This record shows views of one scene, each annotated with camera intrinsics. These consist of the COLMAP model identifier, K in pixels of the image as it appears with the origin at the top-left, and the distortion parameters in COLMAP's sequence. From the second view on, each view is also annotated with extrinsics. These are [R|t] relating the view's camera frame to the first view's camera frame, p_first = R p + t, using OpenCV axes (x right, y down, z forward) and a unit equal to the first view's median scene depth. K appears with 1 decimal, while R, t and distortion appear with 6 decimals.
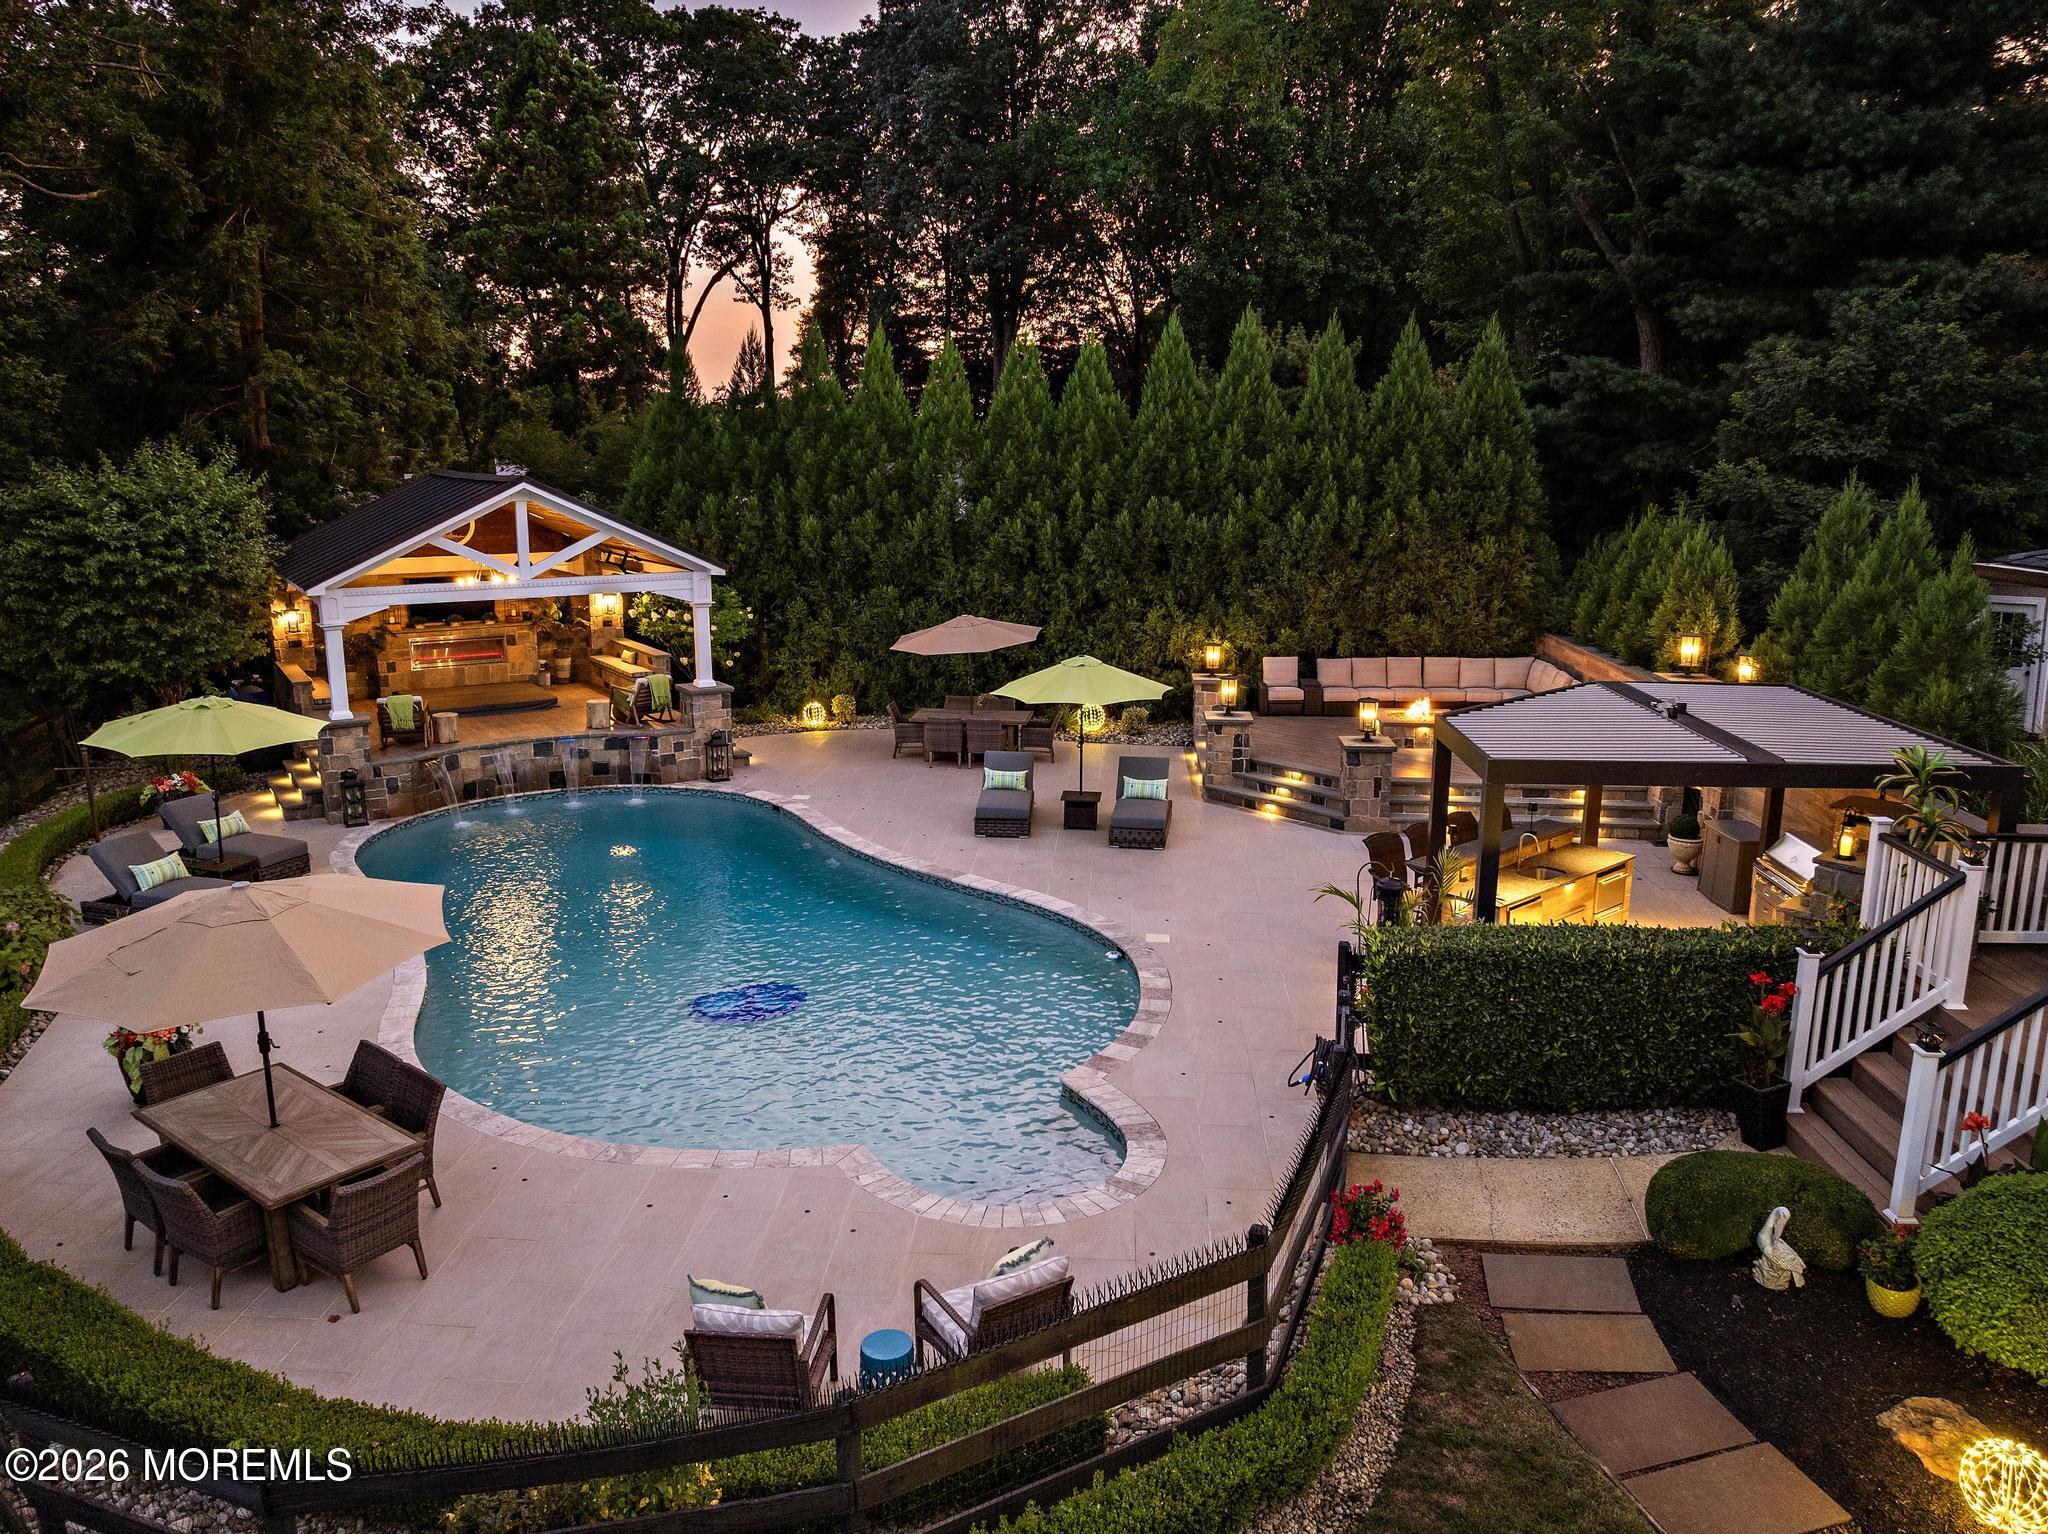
lens RADIAL K [[1446.7, 0, 1027.3], [0, 1446.7, 769.4], [0, 0, 1]] dist [-0.034851, -0.002678]
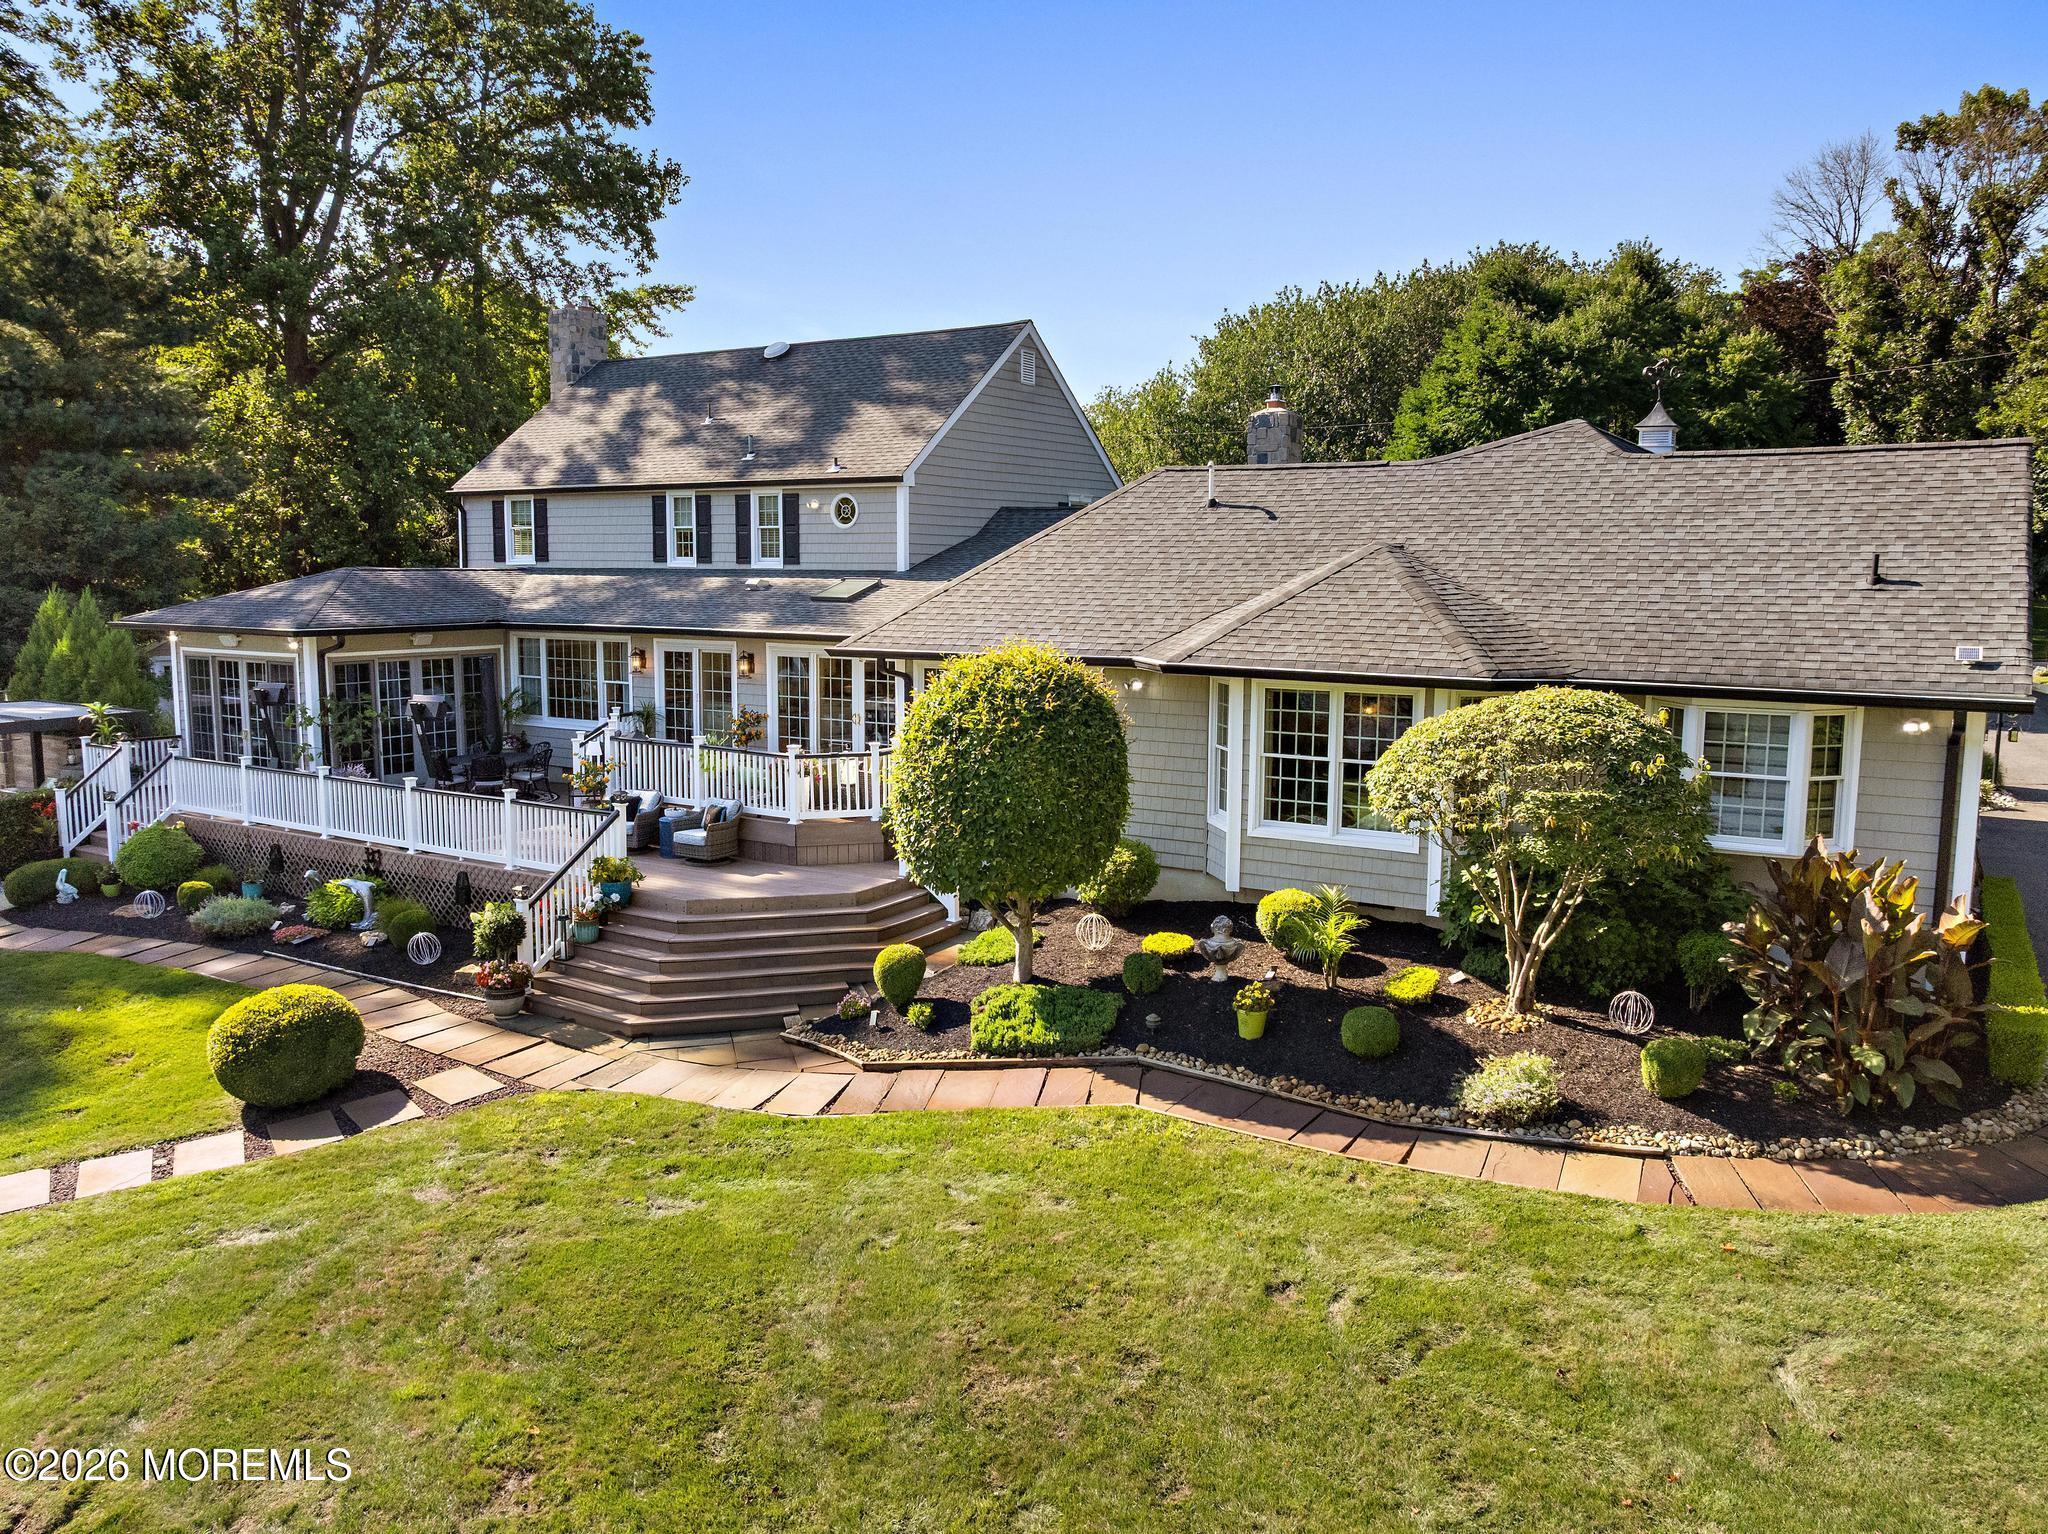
lens RADIAL K [[1460.2, 0, 1028.3], [0, 1460.2, 767.0], [0, 0, 1]] dist [-0.035372, 0.000463]
pose [[0.468927, -0.117082, 0.875442, -0.670601], [0.187152, 0.981840, 0.031064, 0.286183], [-0.863181, 0.149274, 0.482323, -1.325950]]
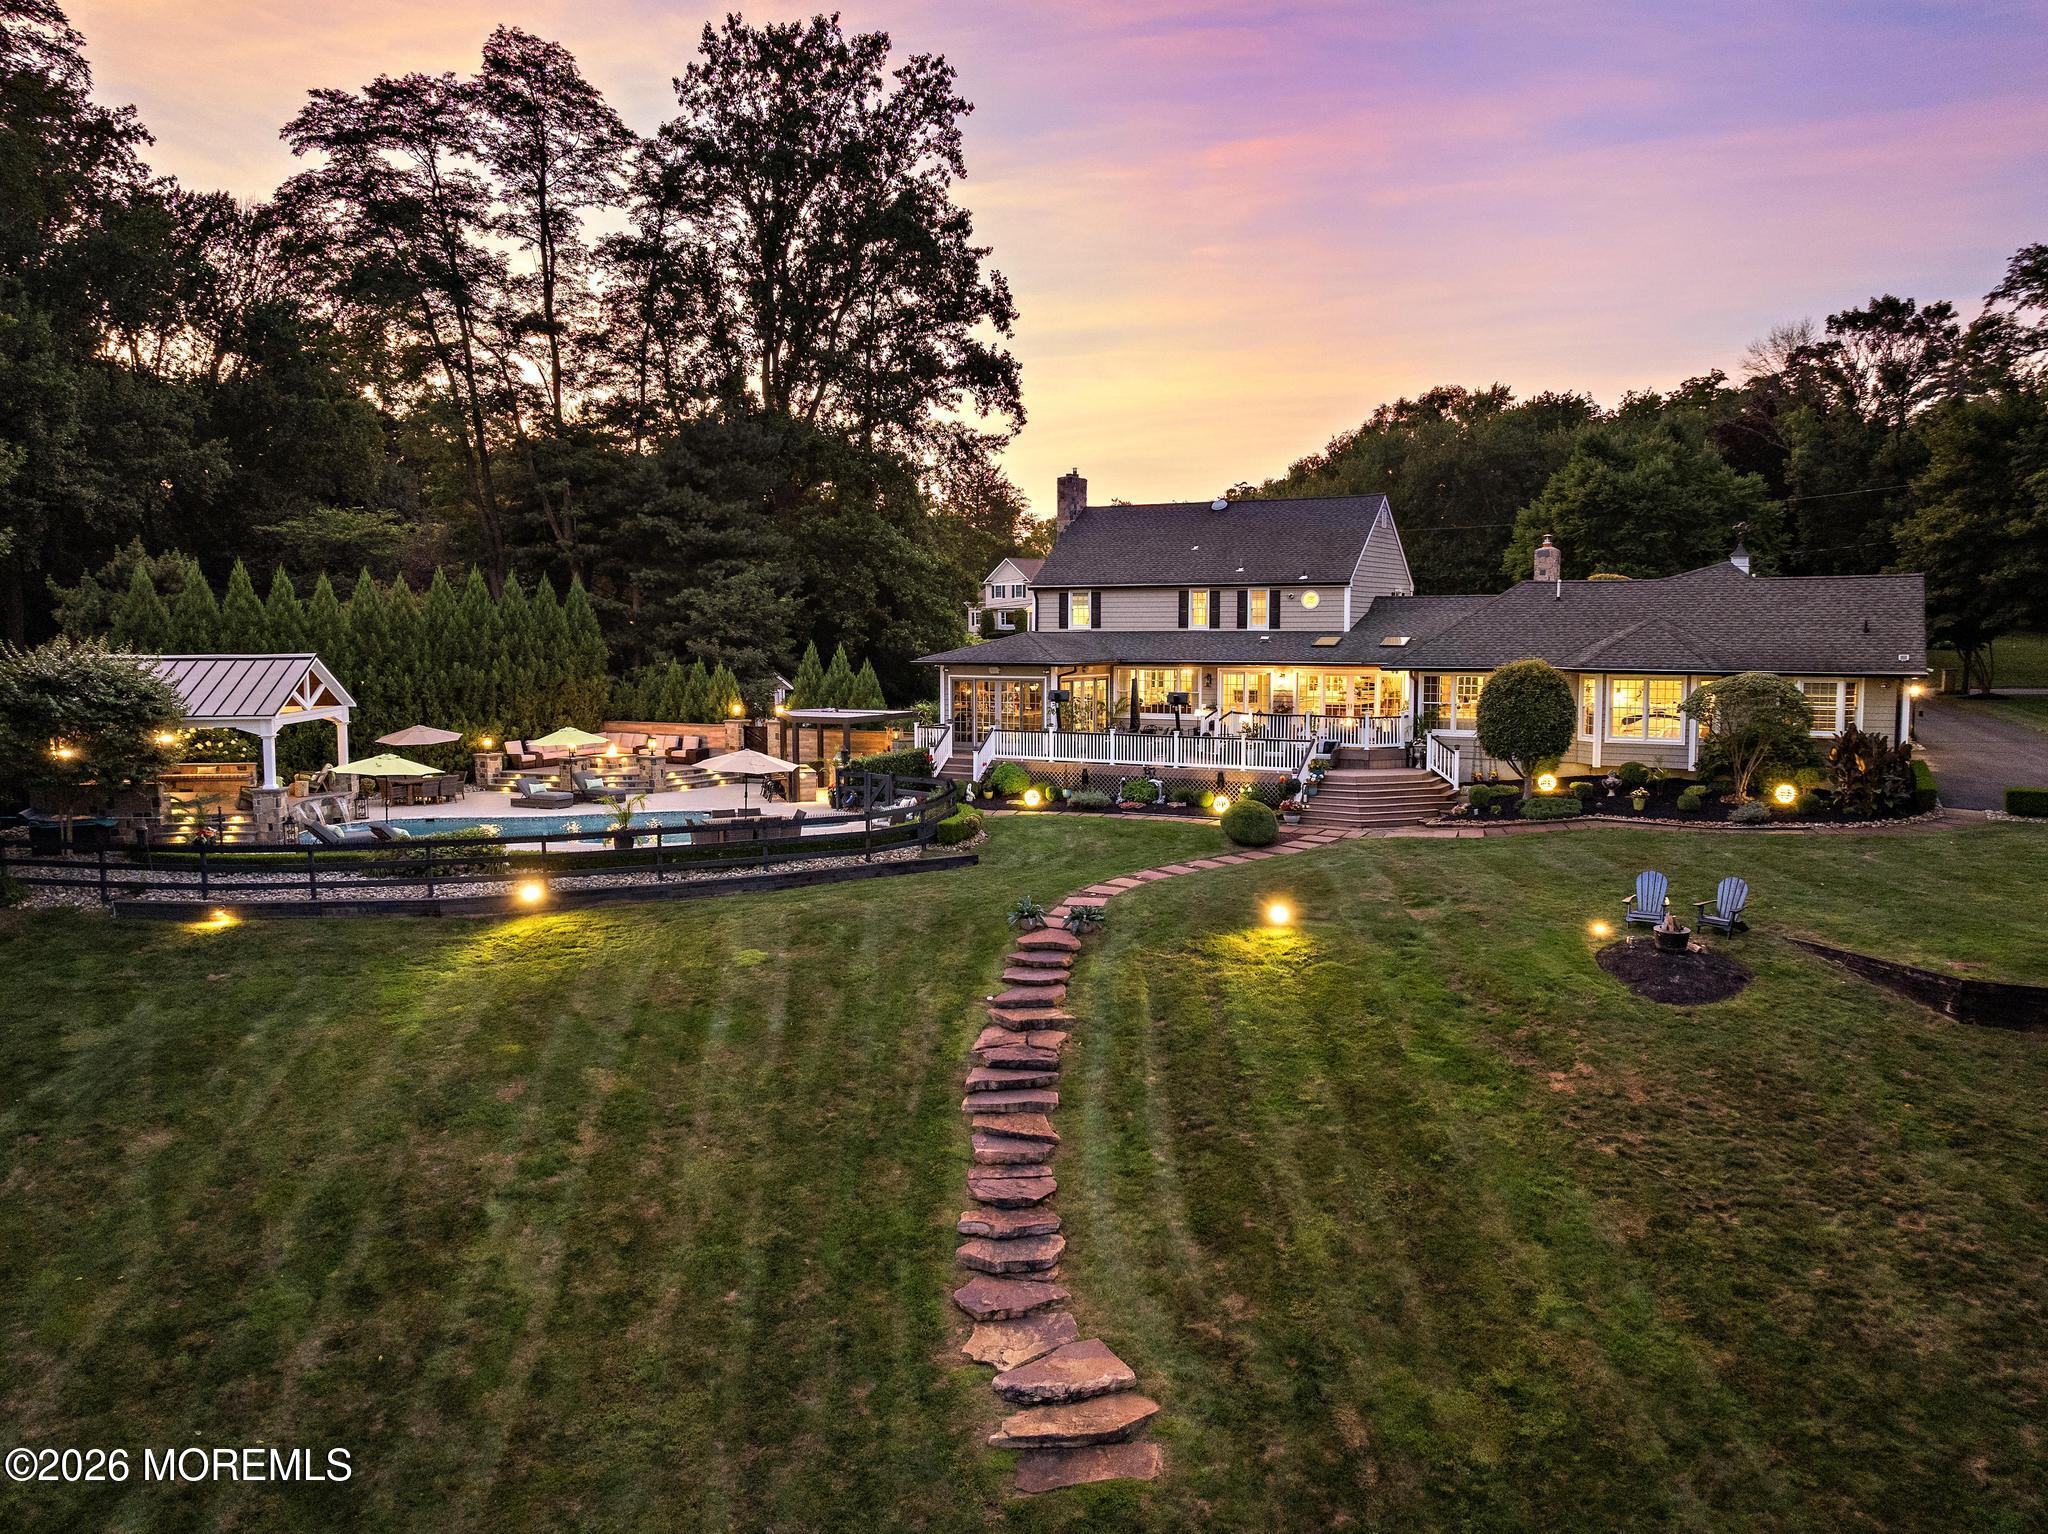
lens RADIAL K [[1446.7, 0, 1027.3], [0, 1446.7, 769.4], [0, 0, 1]] dist [-0.034851, -0.002678]
pose [[0.432277, -0.086281, 0.897604, -2.996502], [0.199350, 0.979927, -0.001811, 0.237499], [-0.879430, 0.179720, 0.440799, -1.076090]]
